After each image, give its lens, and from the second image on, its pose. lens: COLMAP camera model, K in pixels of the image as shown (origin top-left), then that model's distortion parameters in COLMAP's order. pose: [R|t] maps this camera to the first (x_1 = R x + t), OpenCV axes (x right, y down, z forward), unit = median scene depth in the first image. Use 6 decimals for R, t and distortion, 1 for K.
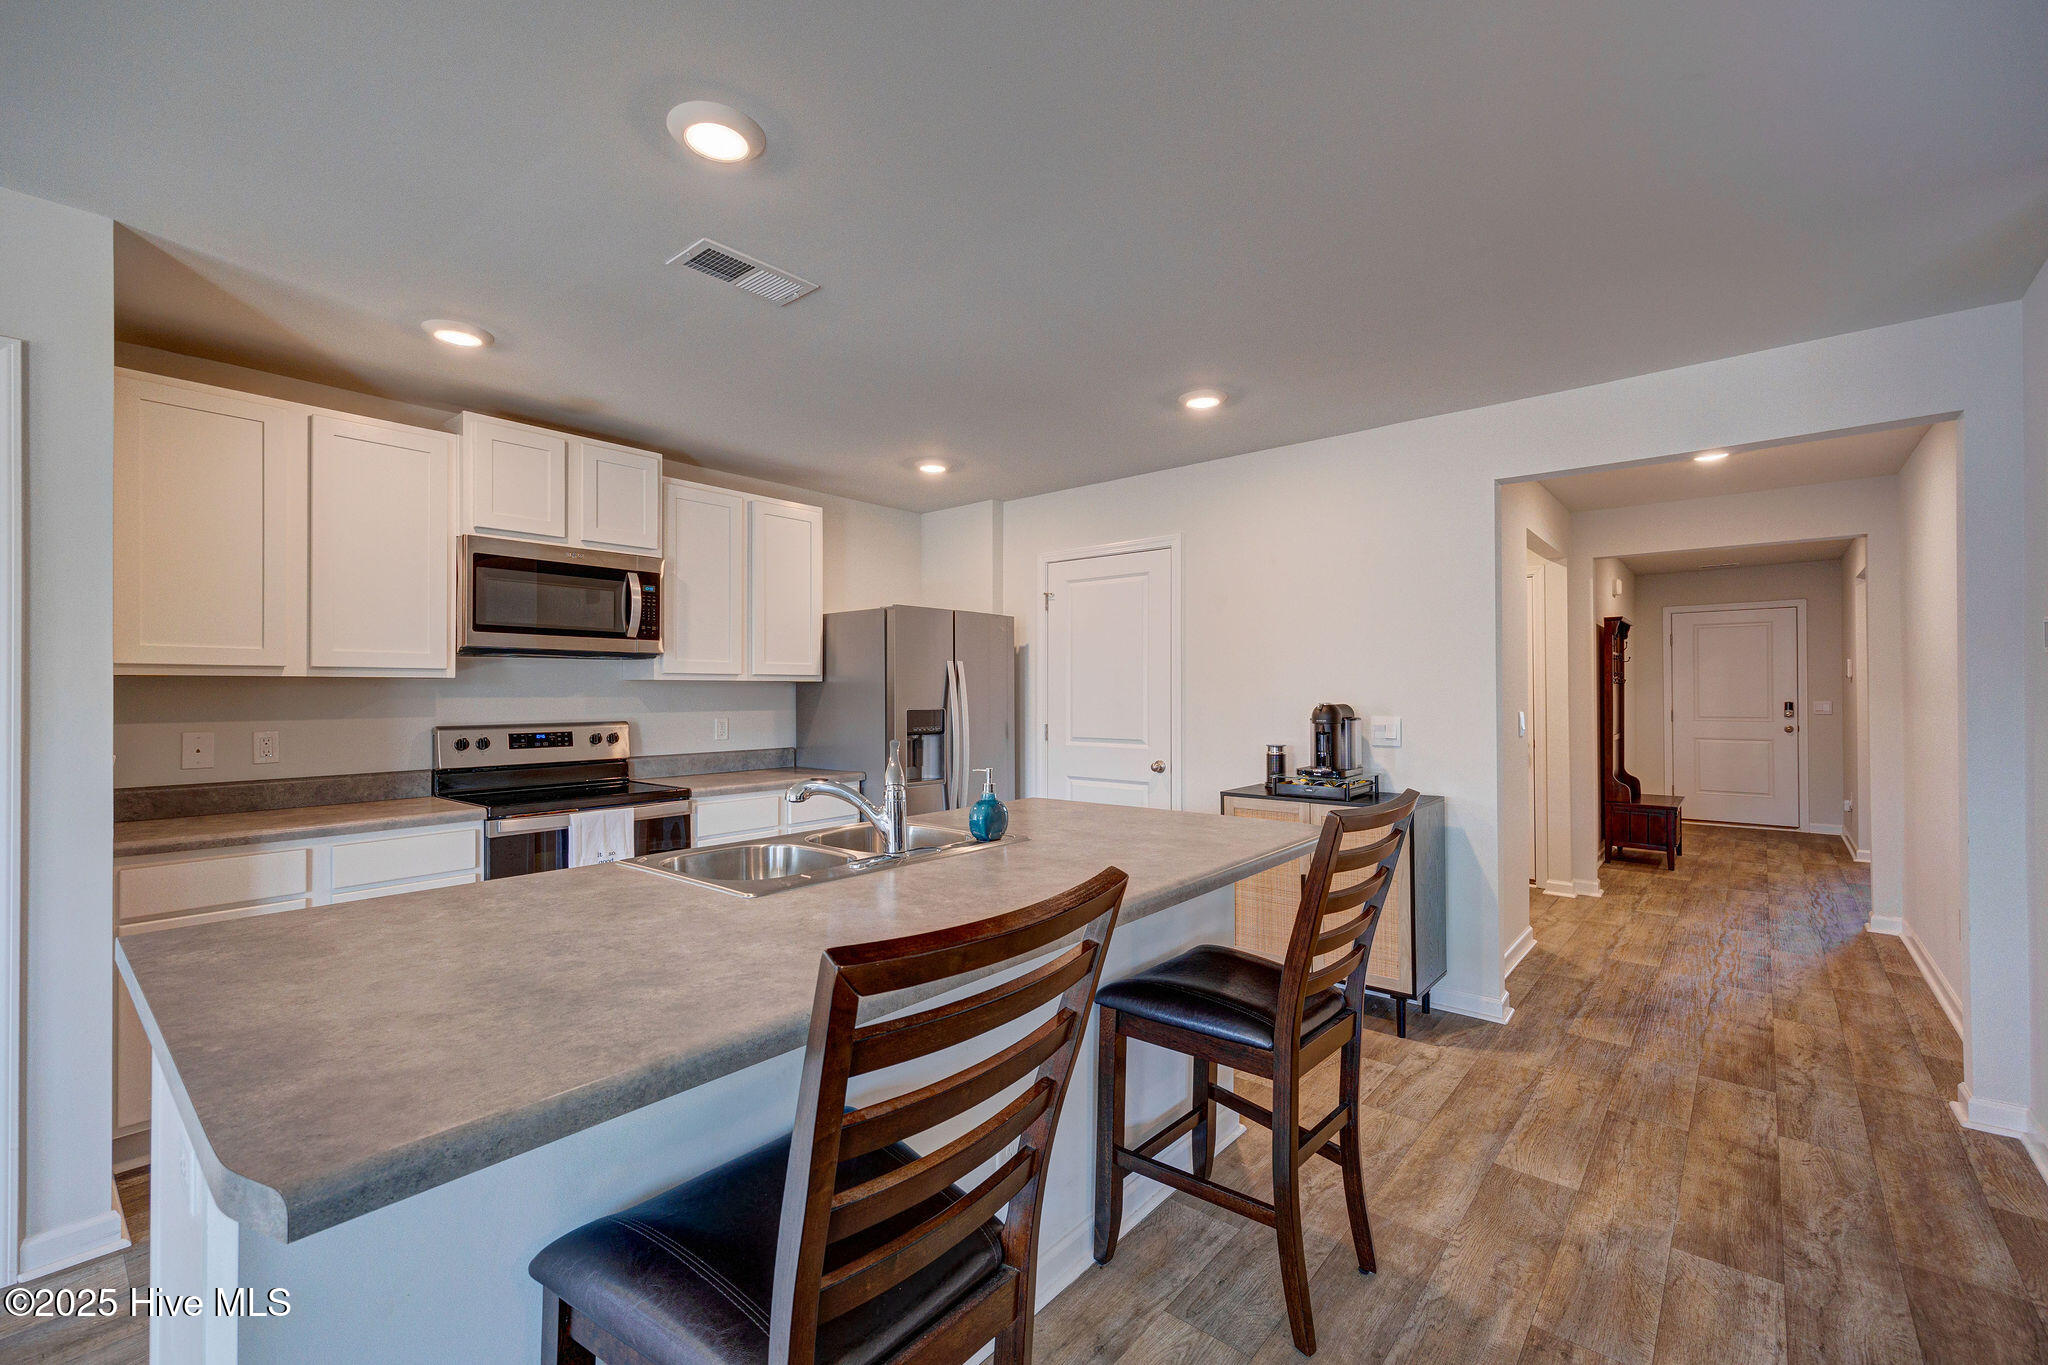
lens RADIAL K [[864.5, 0, 1008.8], [0, 864.5, 693.7], [0, 0, 1]] dist [0.008996, -0.000288]
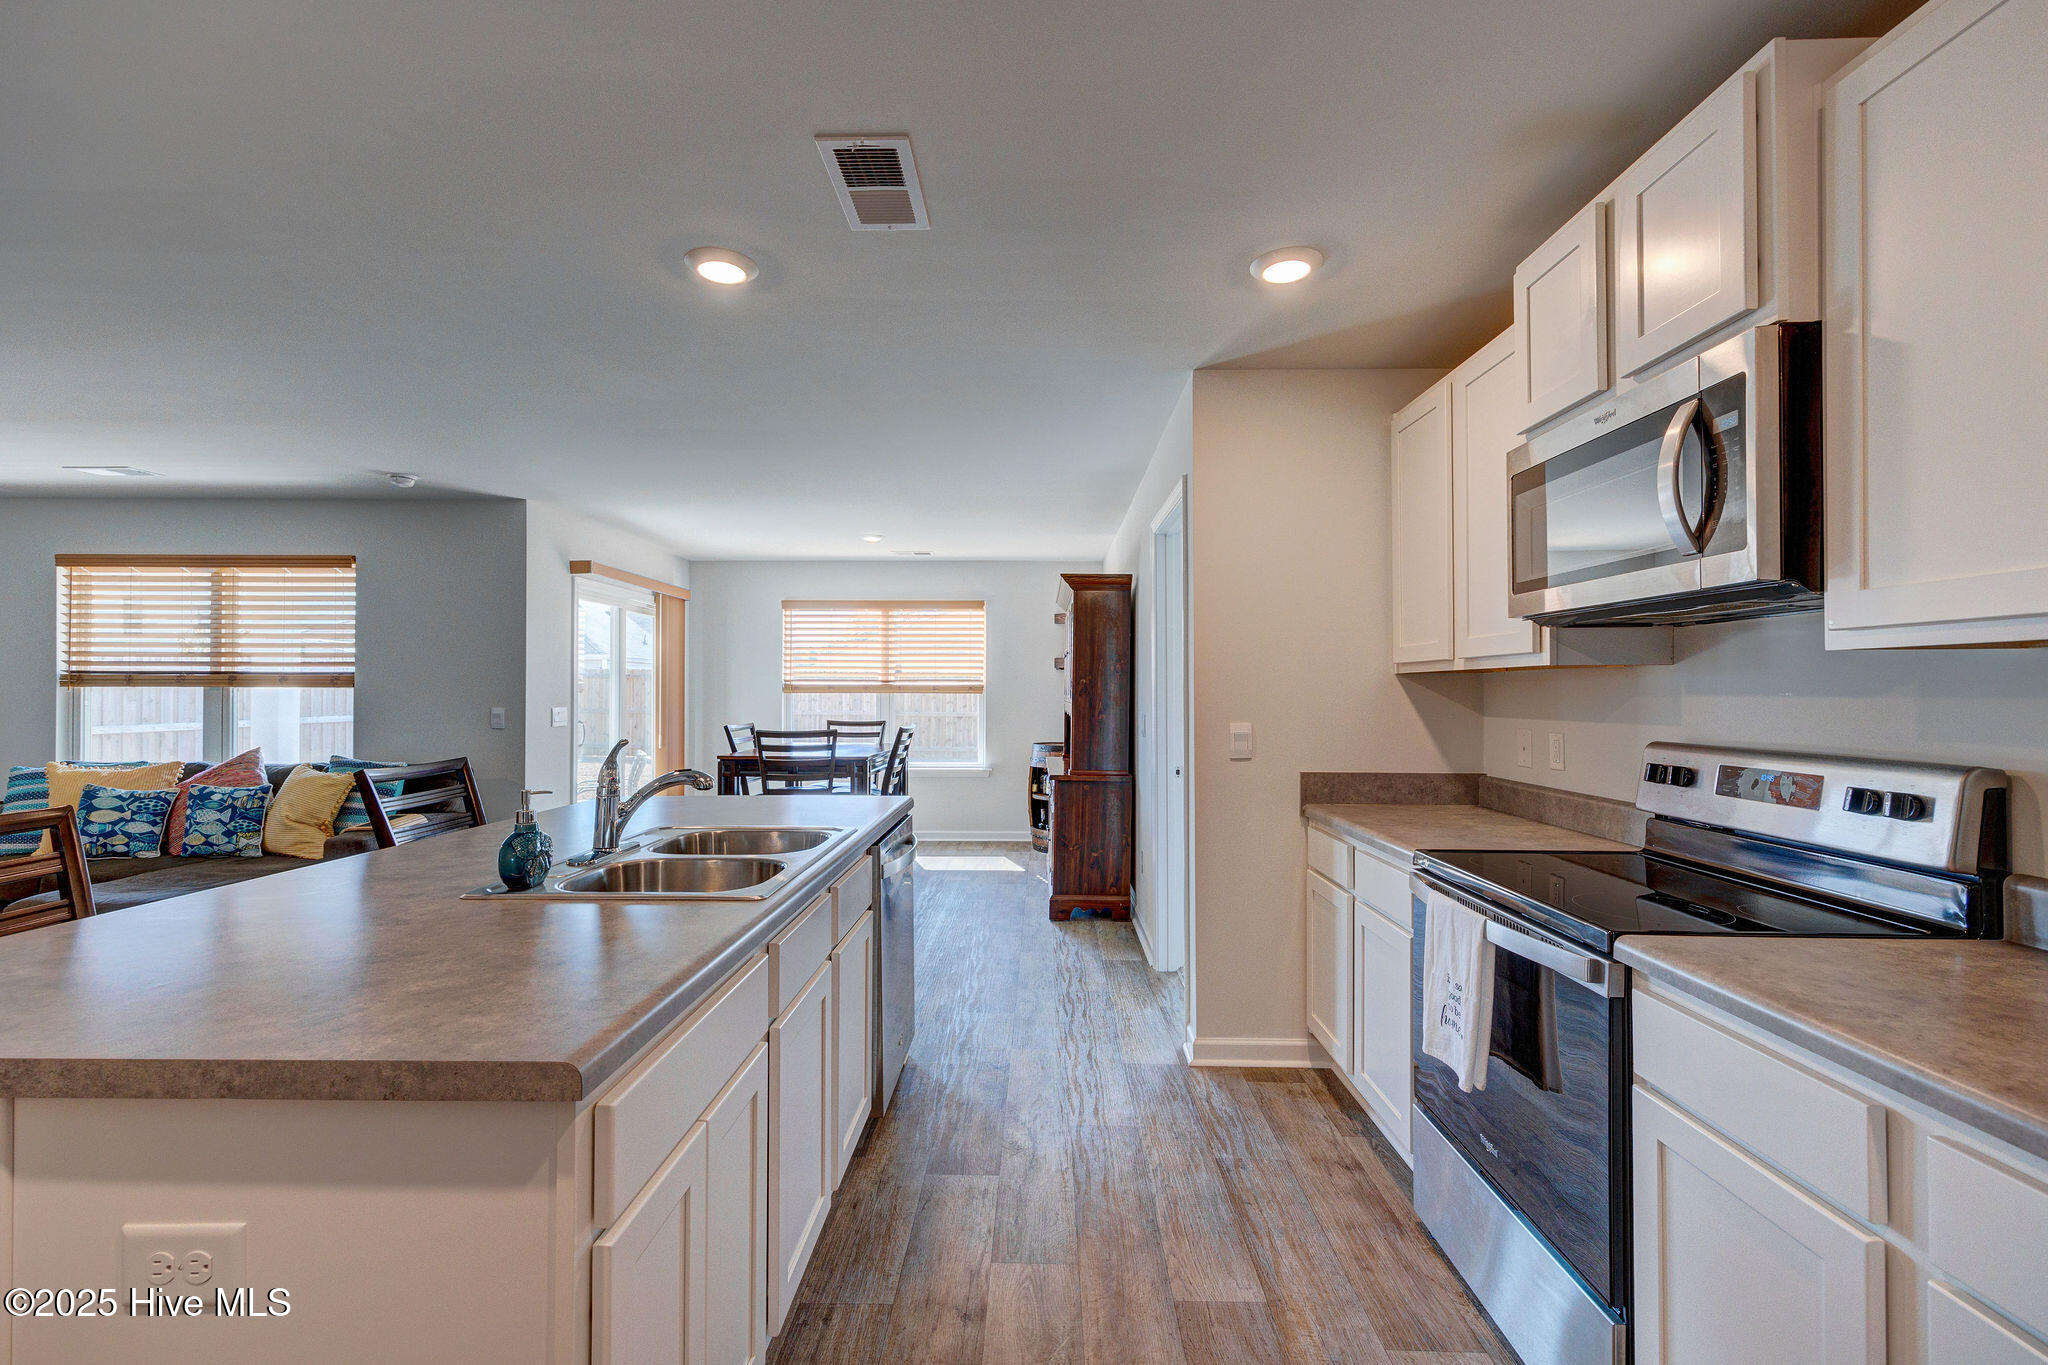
lens RADIAL K [[866.7, 0, 1017.7], [0, 866.7, 686.0], [0, 0, 1]] dist [0.002730, -0.000281]
pose [[-0.767884, -0.000015, -0.640589, 0.085566], [0.002456, 0.999993, -0.002967, -0.001079], [0.640585, -0.003852, -0.767878, 1.094462]]
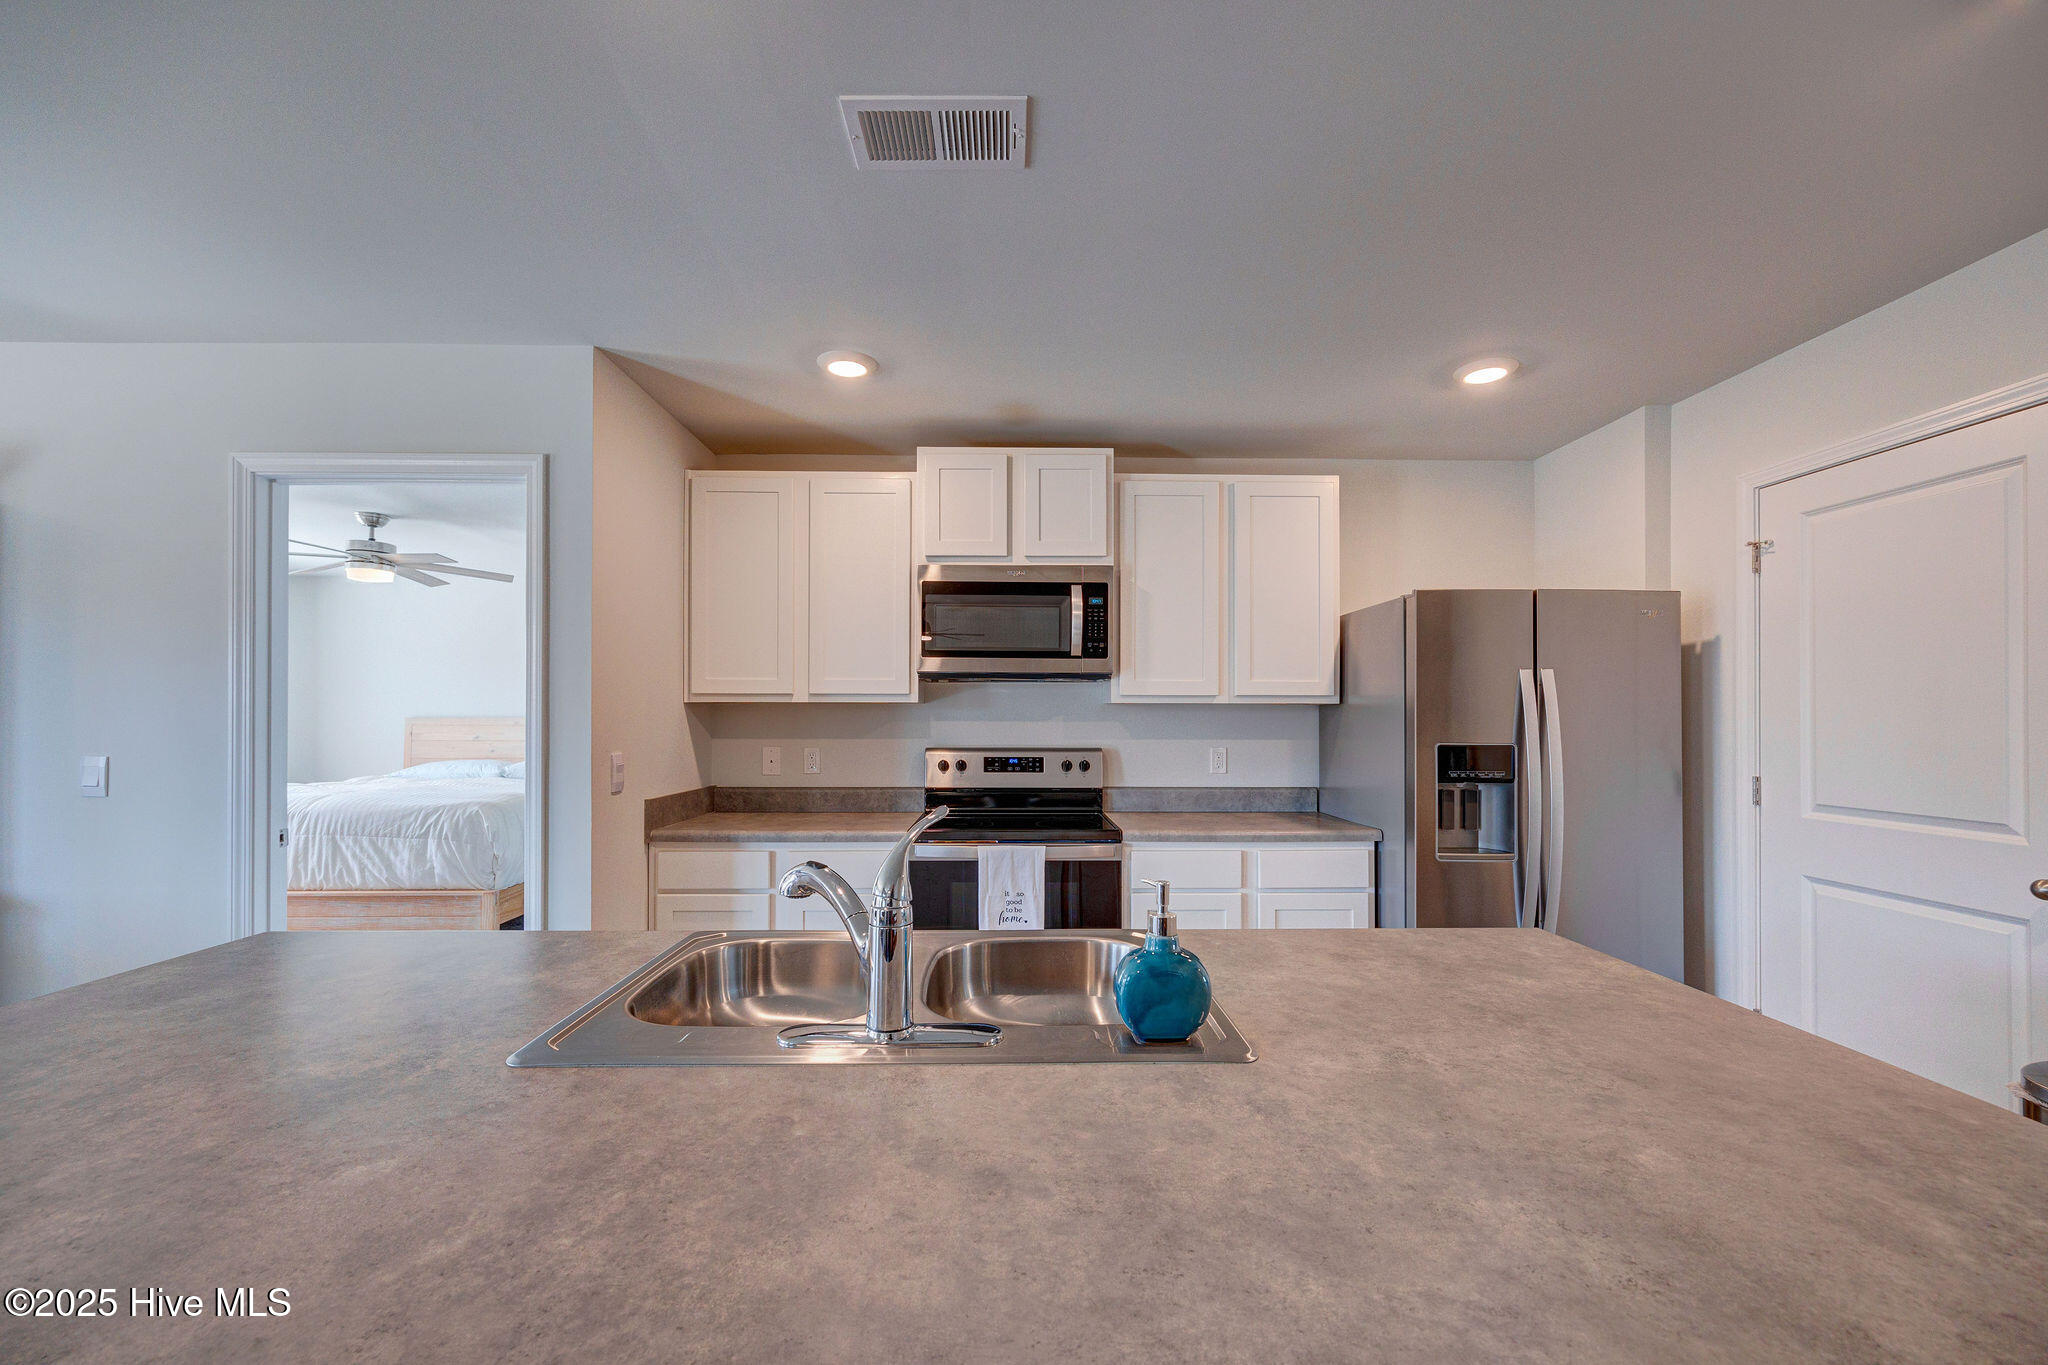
lens RADIAL K [[810.2, 0, 1022.1], [0, 810.2, 710.2], [0, 0, 1]] dist [0.004039, -0.000703]
pose [[0.663168, -0.003527, -0.748462, 0.160187], [-0.004936, 0.999947, -0.009085, -0.000474], [0.748454, 0.009719, 0.663115, 0.387967]]
